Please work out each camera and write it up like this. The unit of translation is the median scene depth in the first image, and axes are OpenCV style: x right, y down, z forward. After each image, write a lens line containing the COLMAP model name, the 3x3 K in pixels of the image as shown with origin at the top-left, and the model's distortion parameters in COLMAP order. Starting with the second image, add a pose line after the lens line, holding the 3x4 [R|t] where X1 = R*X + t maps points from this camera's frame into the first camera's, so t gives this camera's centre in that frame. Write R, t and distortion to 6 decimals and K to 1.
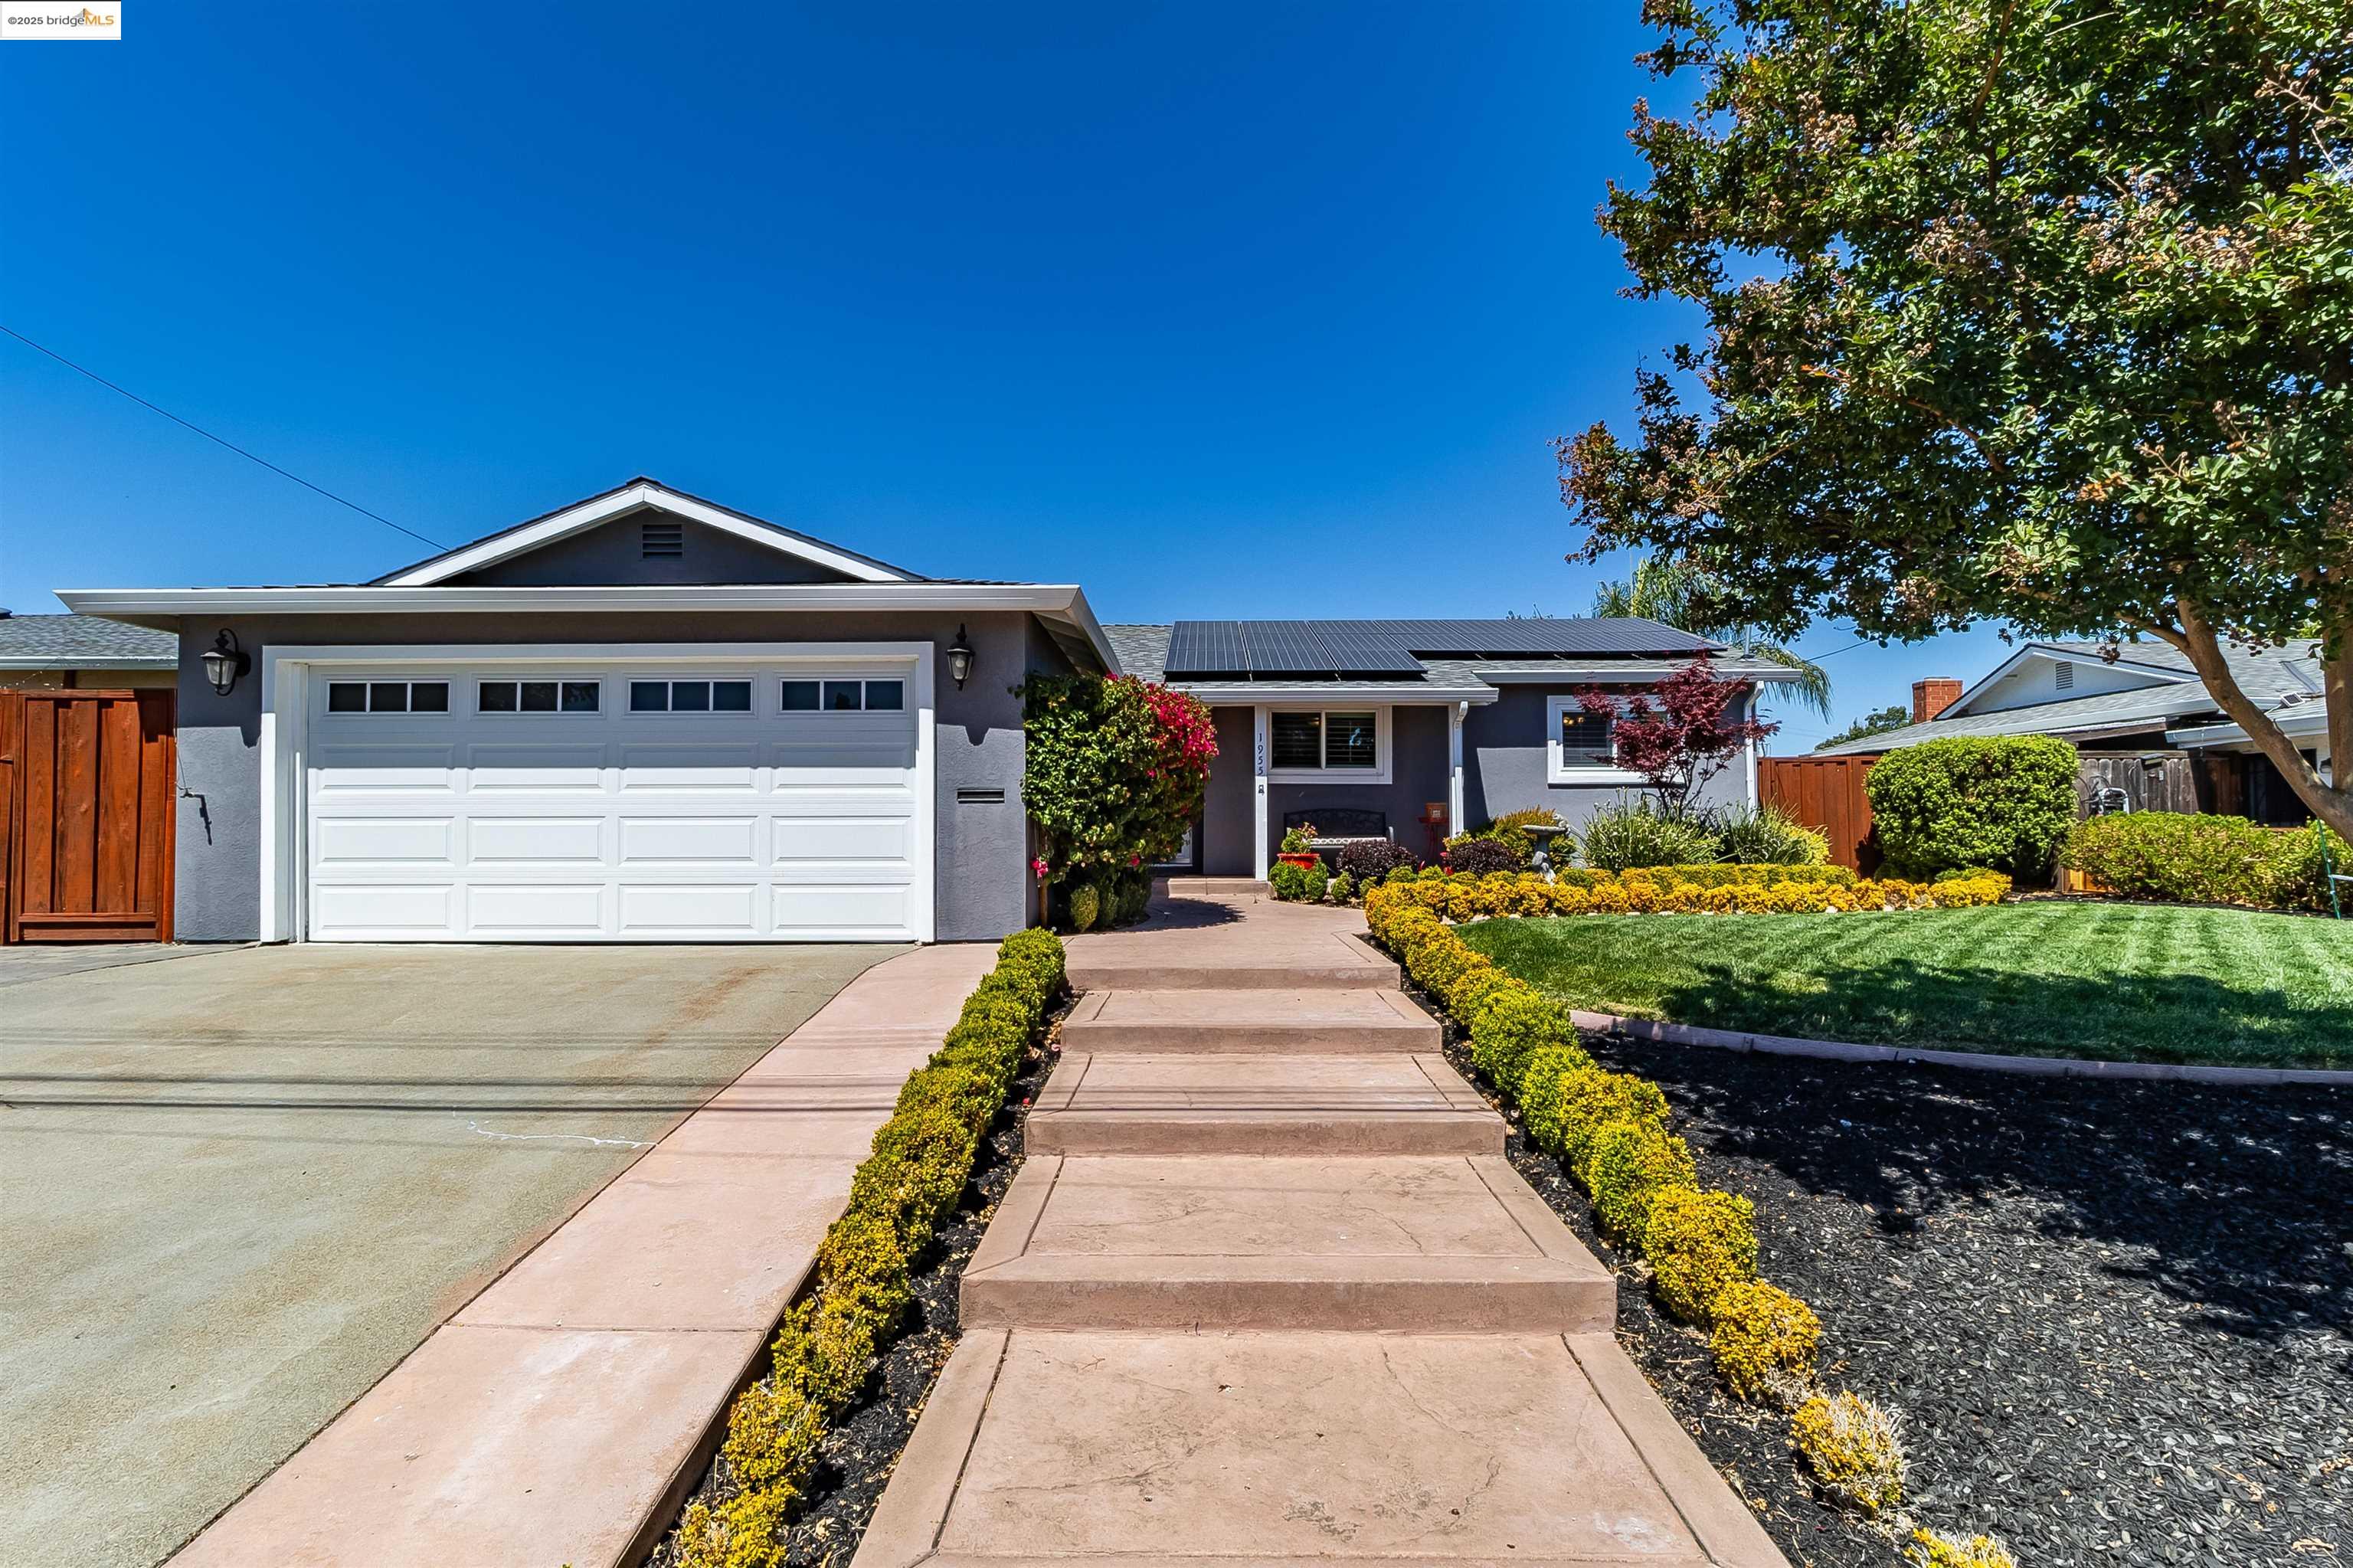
lens RADIAL K [[1085.7, 0, 1176.5], [0, 1085.7, 784.0], [0, 0, 1]] dist [-0.000401, -0.000203]
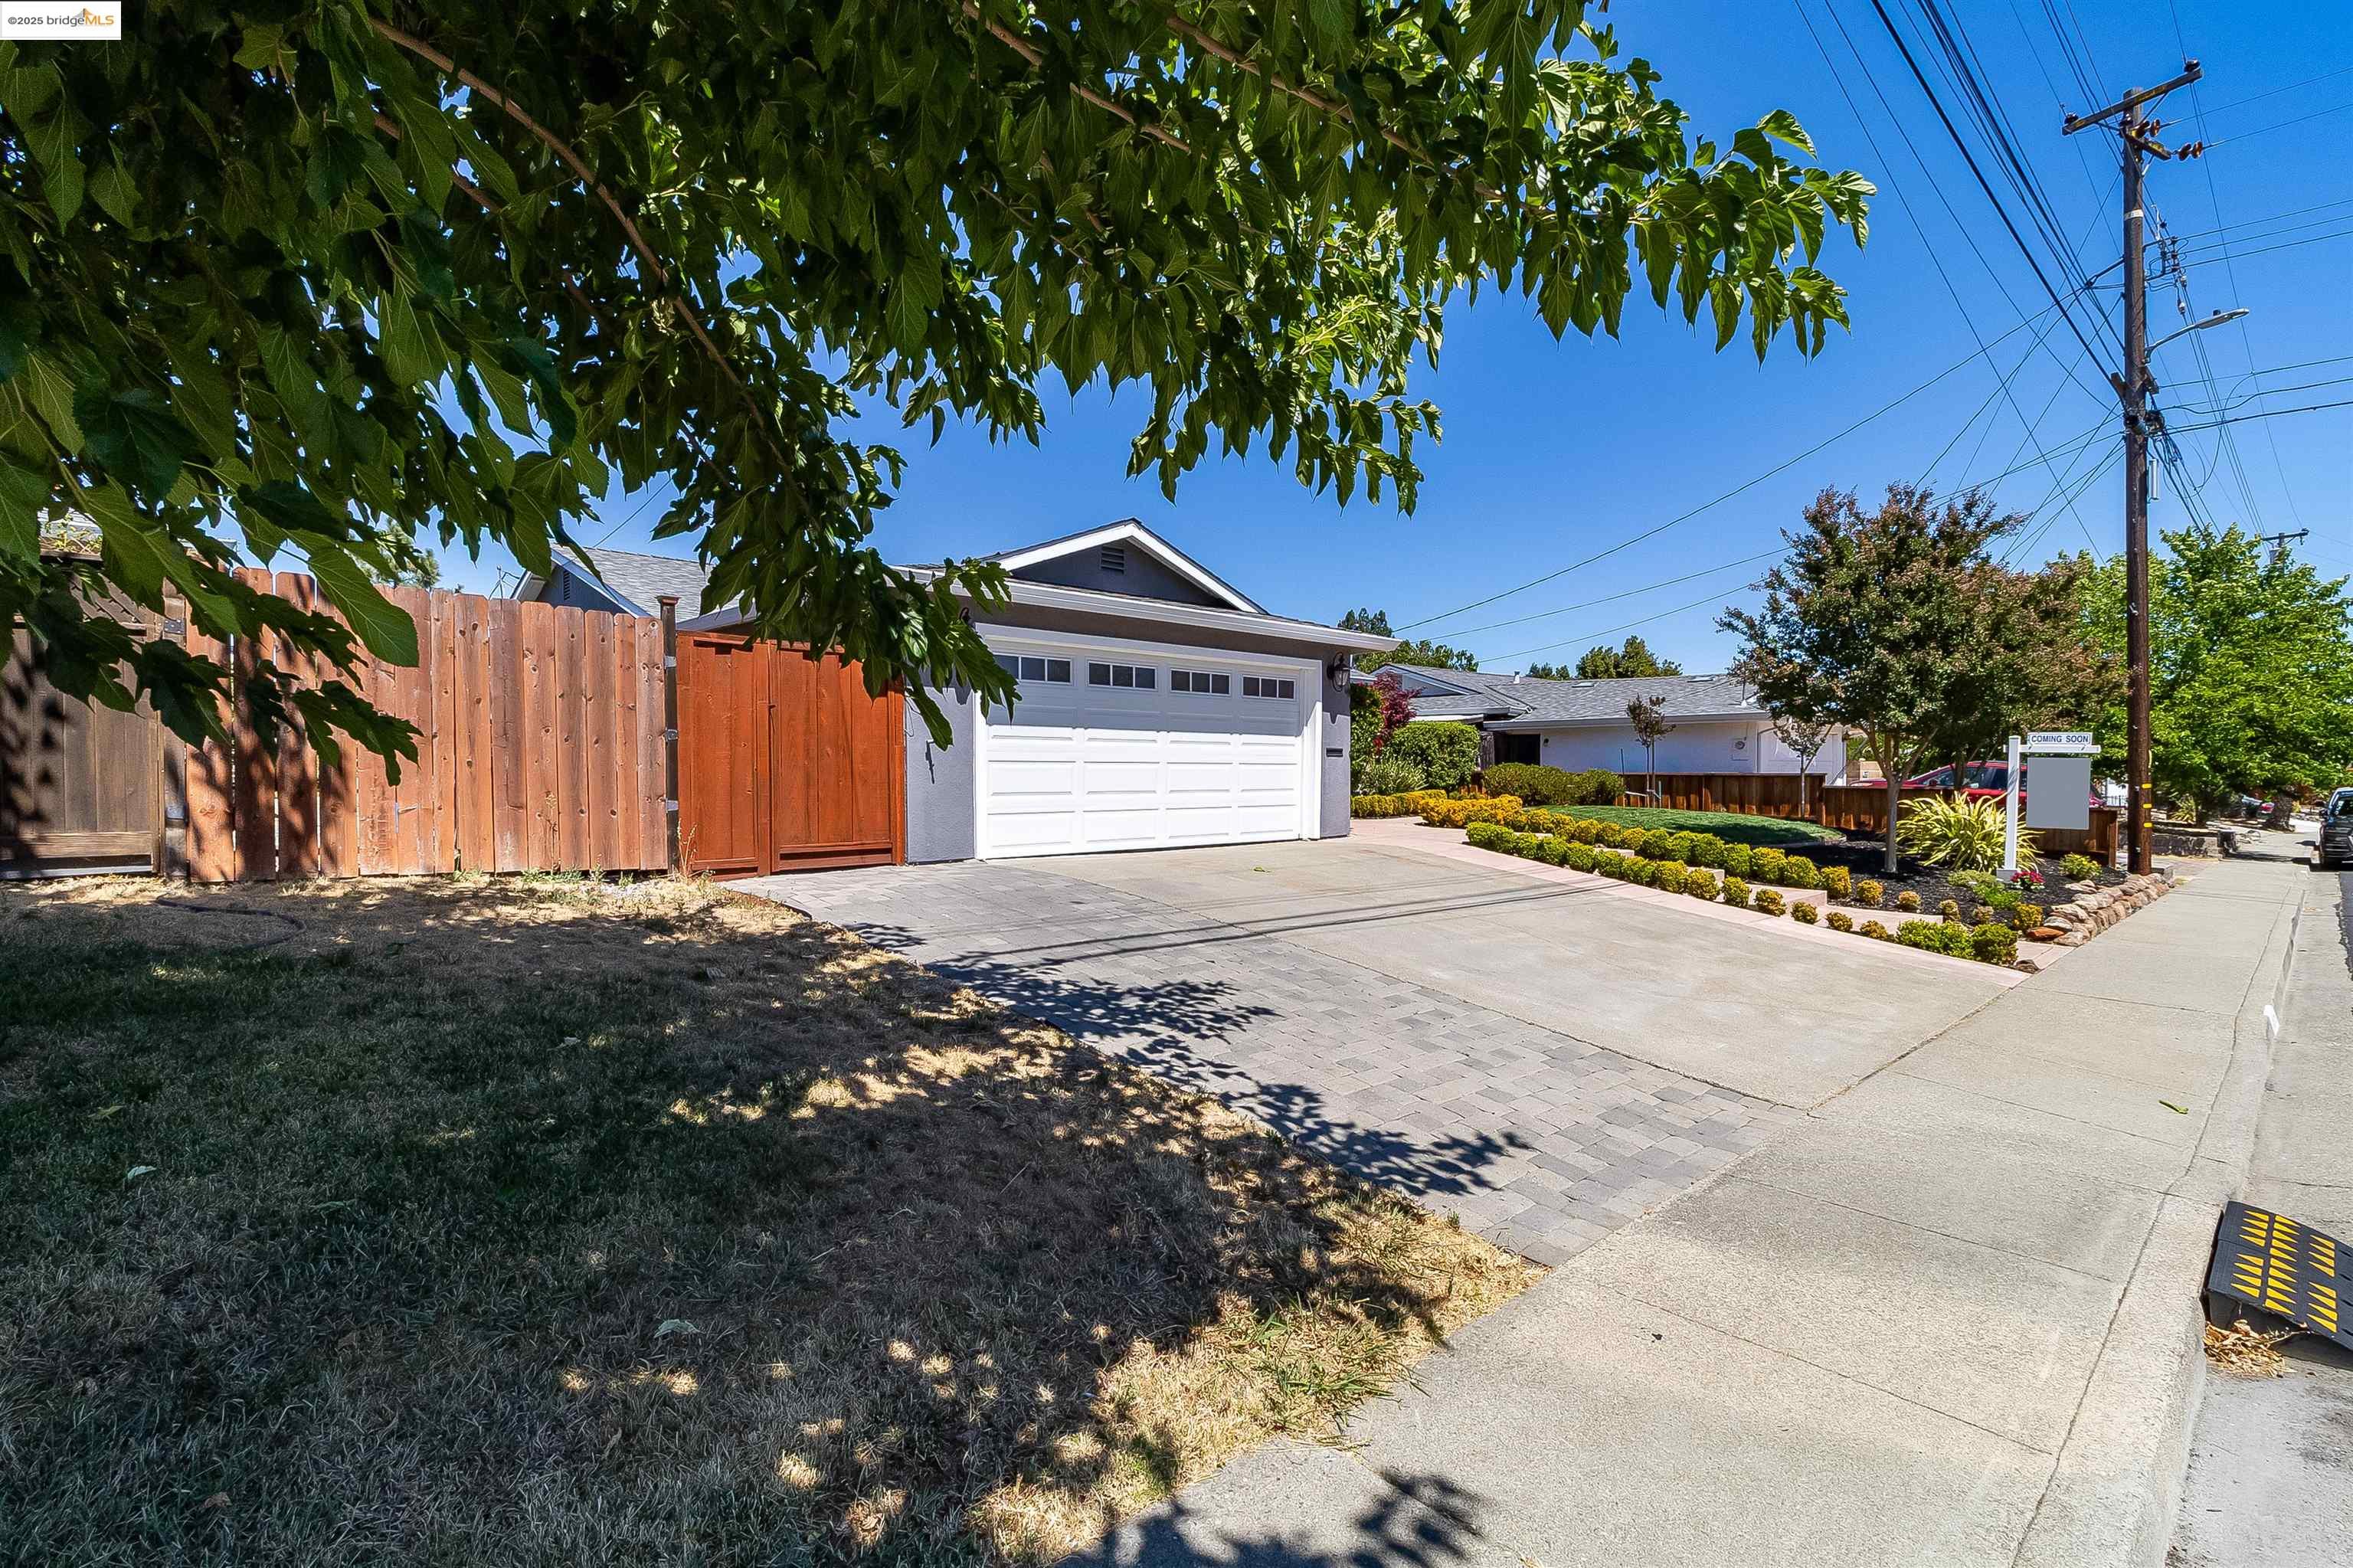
lens RADIAL K [[1101.7, 0, 1185.9], [0, 1101.7, 753.2], [0, 0, 1]] dist [0.001495, 0.000154]
pose [[0.714568, 0.015082, 0.699403, -1.495838], [-0.038861, 0.999080, 0.018160, -0.010264], [-0.698485, -0.040156, 0.714497, -0.074621]]
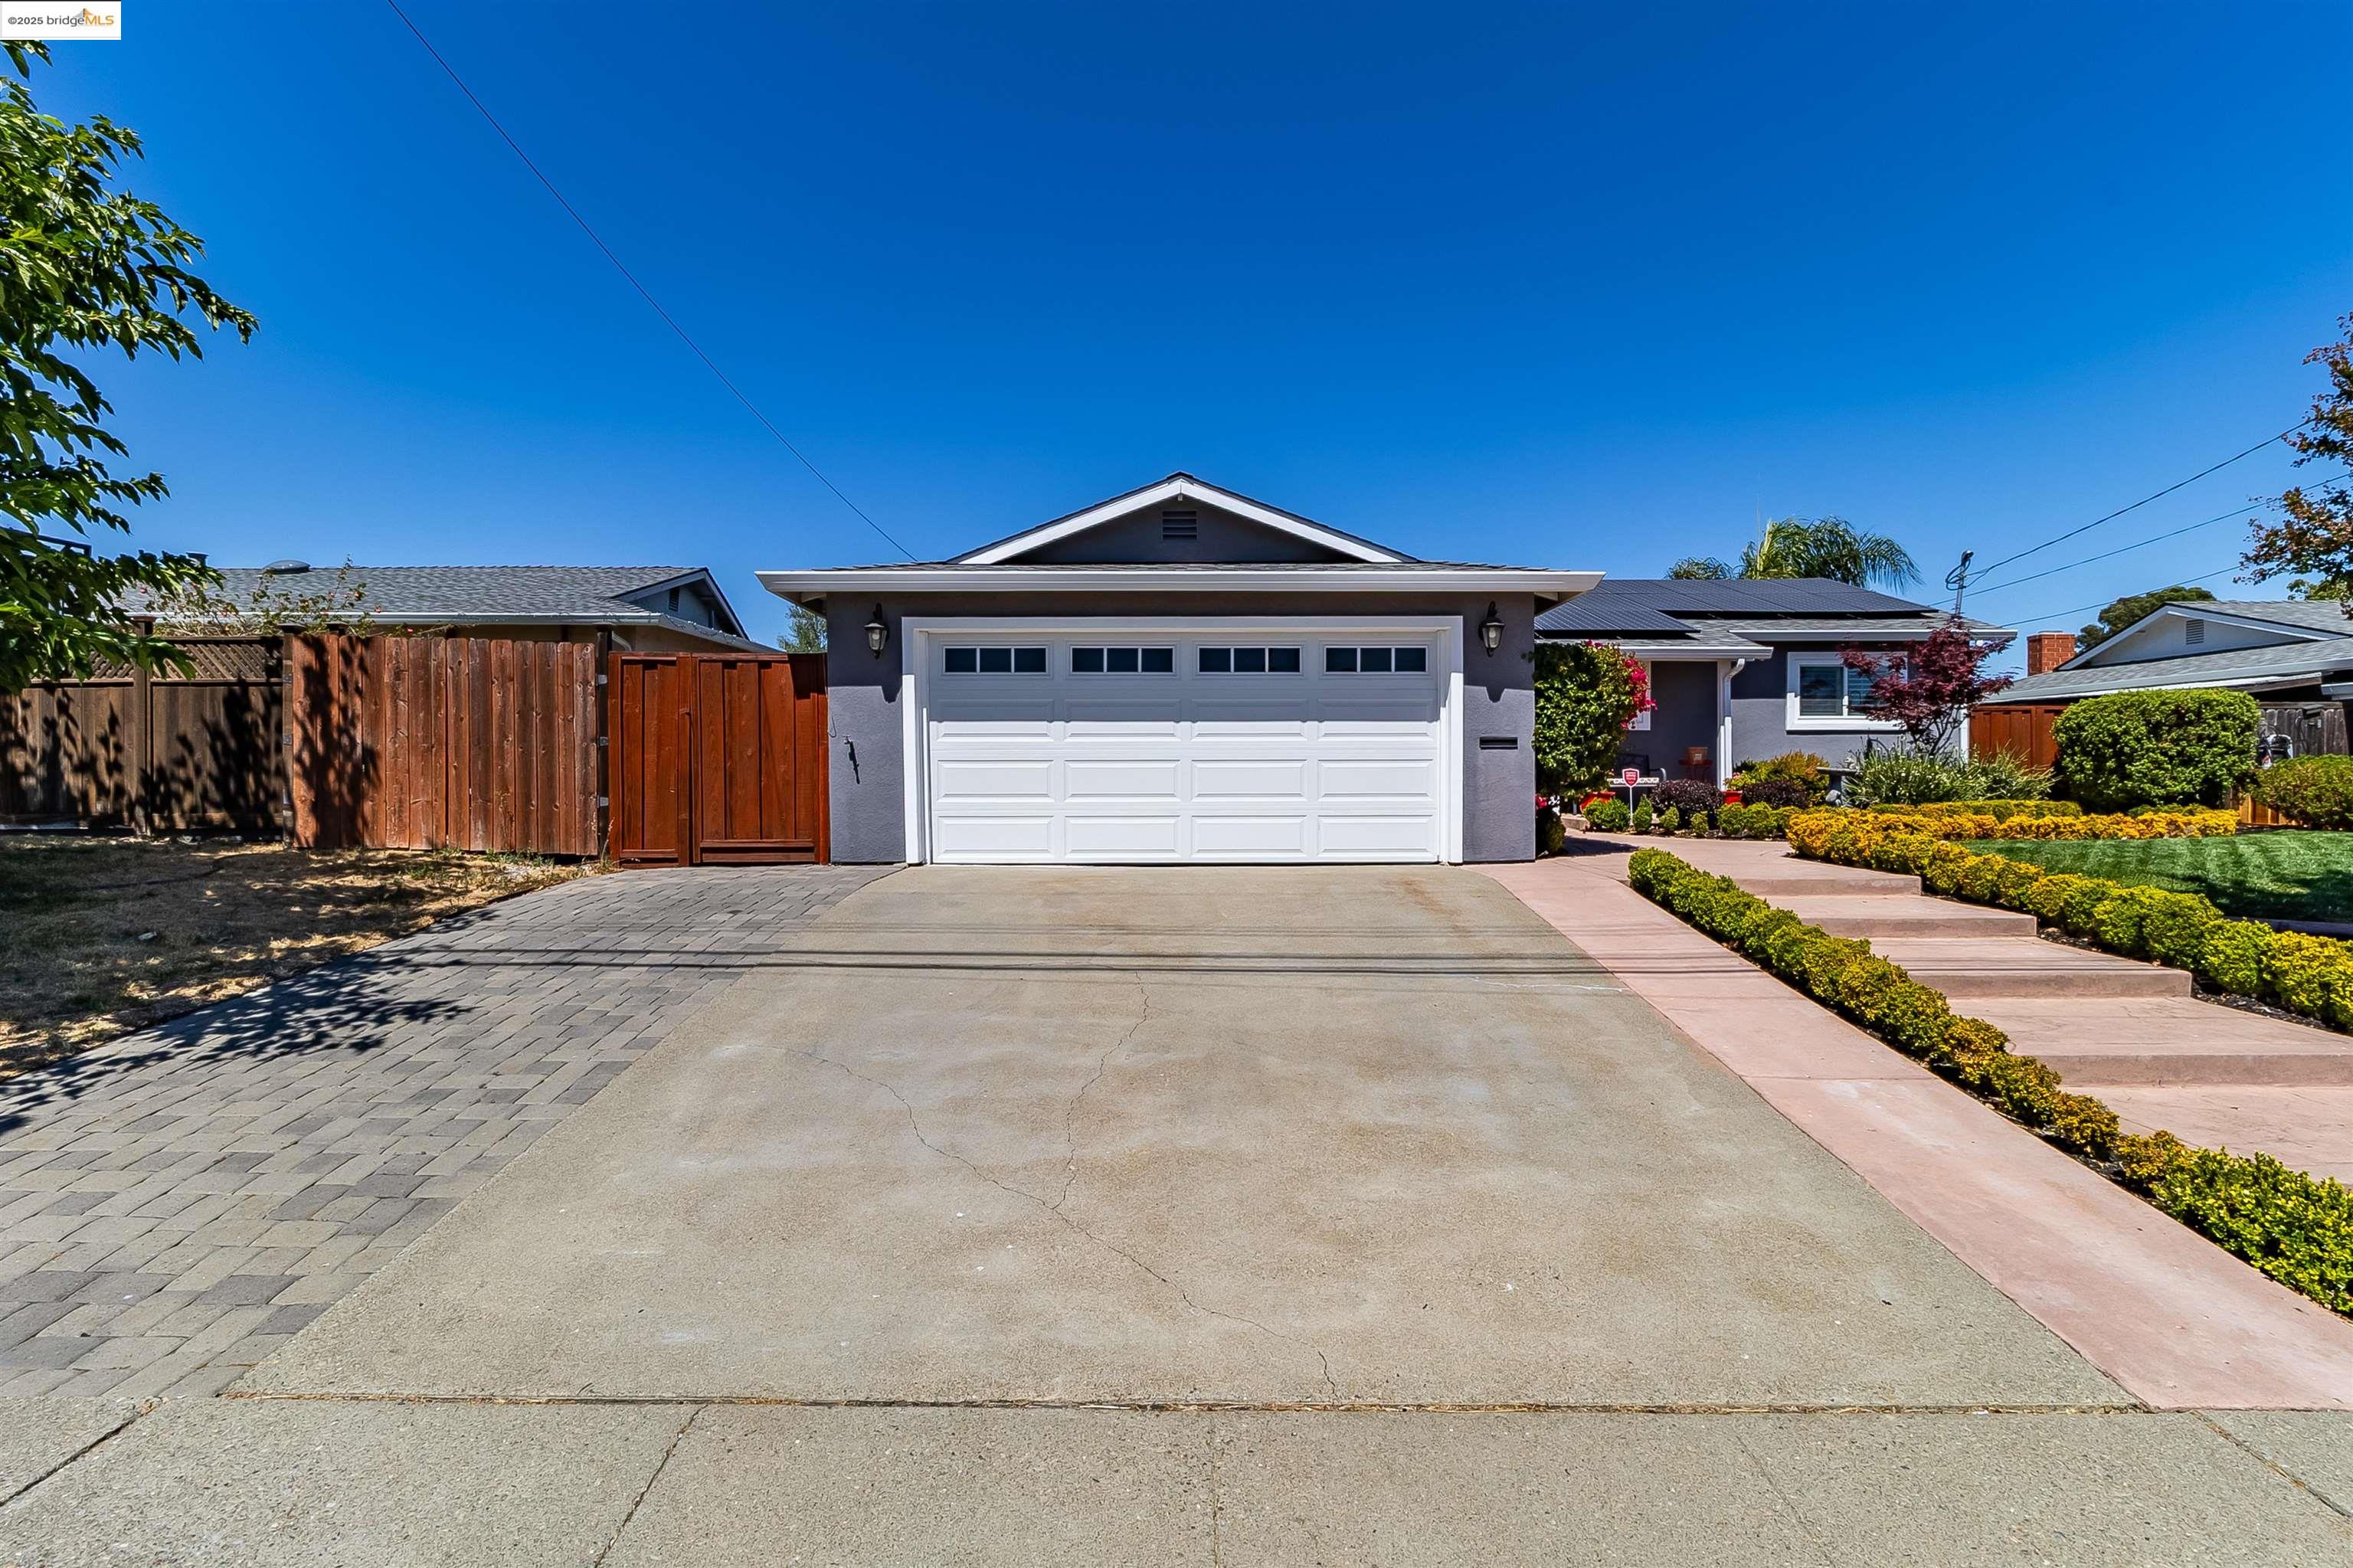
lens RADIAL K [[1081.7, 0, 1186.1], [0, 1081.7, 772.0], [0, 0, 1]] dist [0.000802, 0.000534]
pose [[0.999755, 0.000341, 0.022130, -0.534190], [-0.001303, 0.999052, 0.043504, -0.008720], [-0.022094, -0.043523, 0.998808, -0.198363]]
